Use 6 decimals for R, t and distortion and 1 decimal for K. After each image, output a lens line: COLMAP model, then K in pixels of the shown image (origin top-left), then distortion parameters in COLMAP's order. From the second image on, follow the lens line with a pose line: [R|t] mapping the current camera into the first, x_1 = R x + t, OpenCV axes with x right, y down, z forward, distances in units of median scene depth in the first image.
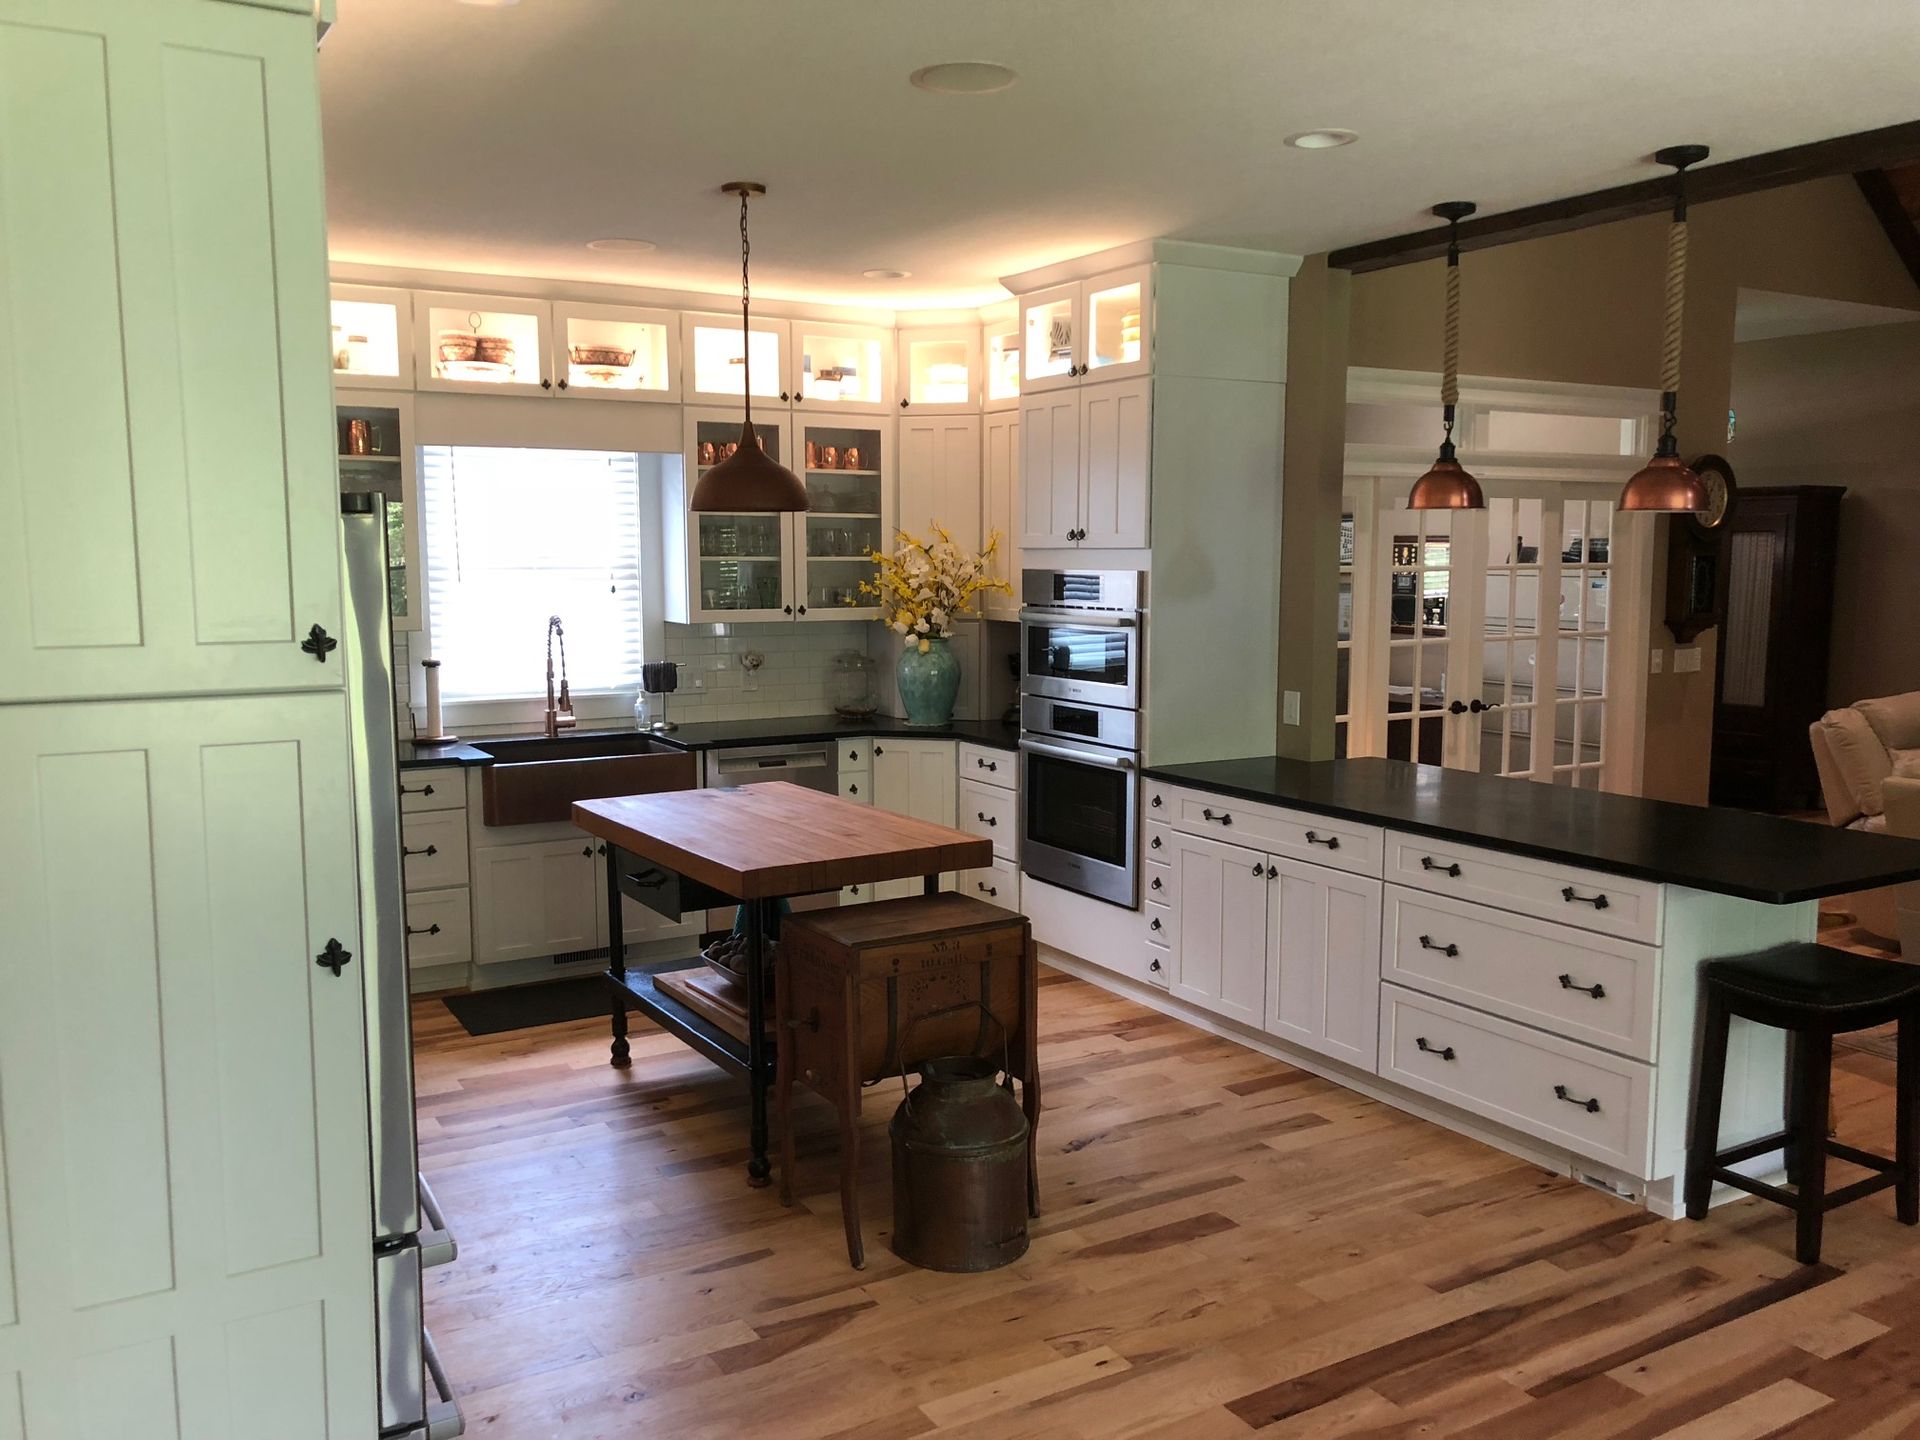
lens RADIAL K [[1556.4, 0, 960.0], [0, 1556.4, 720.0], [0, 0, 1]] dist [0.059178, -0.066548]
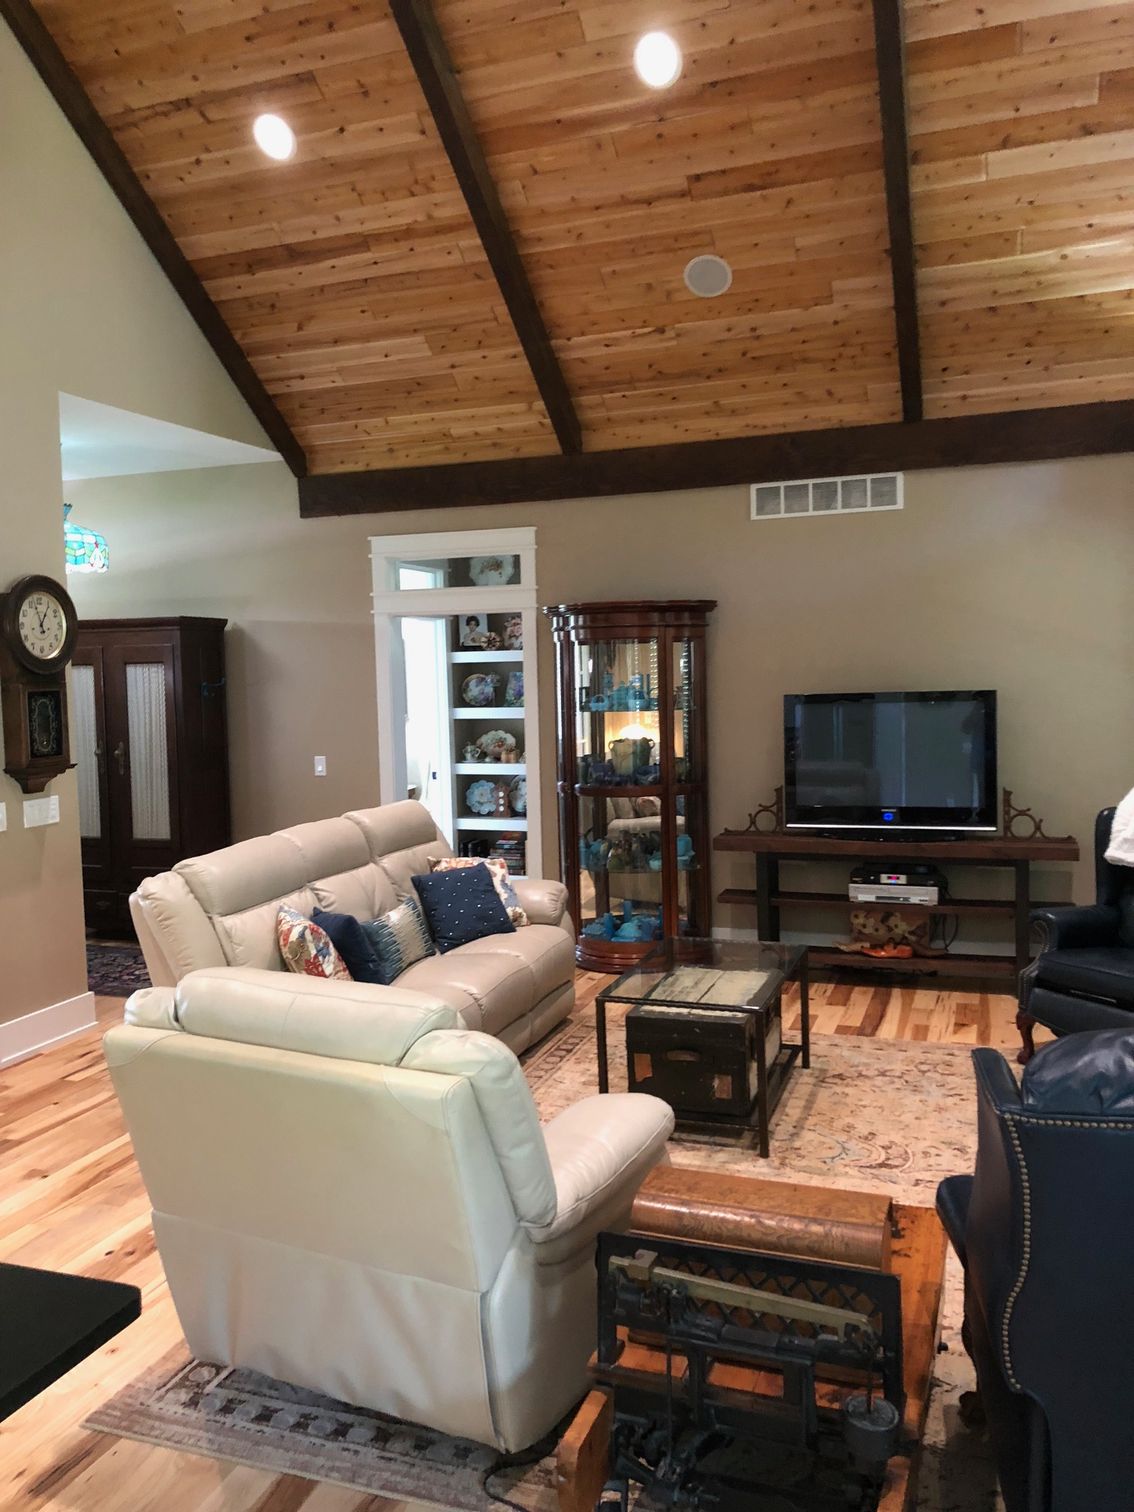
lens RADIAL K [[1225.7, 0, 567.0], [0, 1225.7, 756.0], [0, 0, 1]] dist [0.059178, -0.066548]
pose [[0.766810, -0.065501, 0.638523, 0.251229], [0.094684, 0.995440, -0.011592, -0.033116], [-0.634852, 0.069347, 0.769516, 0.287996]]
